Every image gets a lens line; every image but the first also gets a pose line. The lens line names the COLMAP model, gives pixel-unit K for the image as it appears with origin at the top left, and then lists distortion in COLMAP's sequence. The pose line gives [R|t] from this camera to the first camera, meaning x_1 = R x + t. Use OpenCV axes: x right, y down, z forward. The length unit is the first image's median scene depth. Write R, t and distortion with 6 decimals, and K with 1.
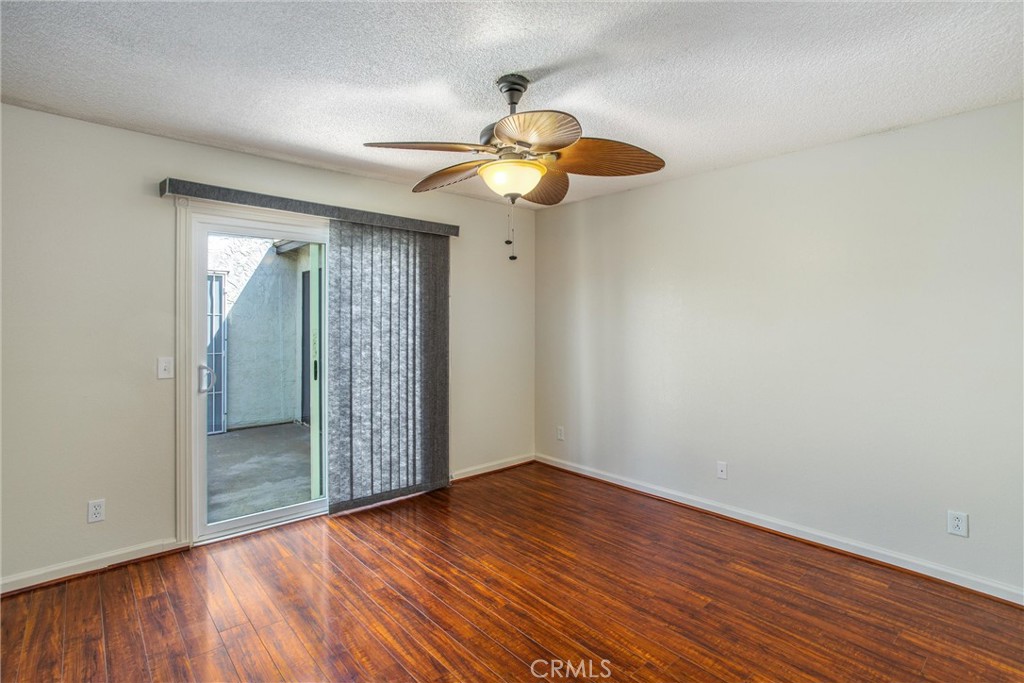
lens RADIAL K [[495.0, 0, 512.8], [0, 495.0, 333.8], [0, 0, 1]] dist [-0.026713, -0.000099]
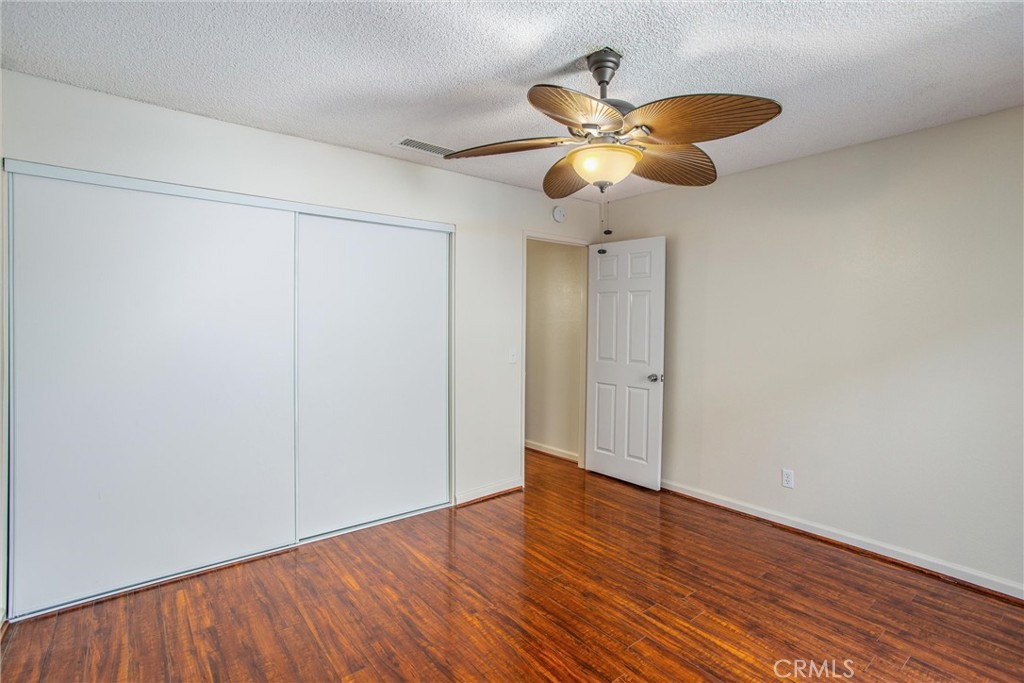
lens RADIAL K [[495.0, 0, 512.2], [0, 495.0, 331.1], [0, 0, 1]] dist [-0.026713, -0.000099]
pose [[-0.998372, -0.008431, 0.056416, 0.114021], [-0.005691, 0.998804, 0.048551, -0.050398], [-0.056758, 0.048151, -0.997226, 1.955459]]
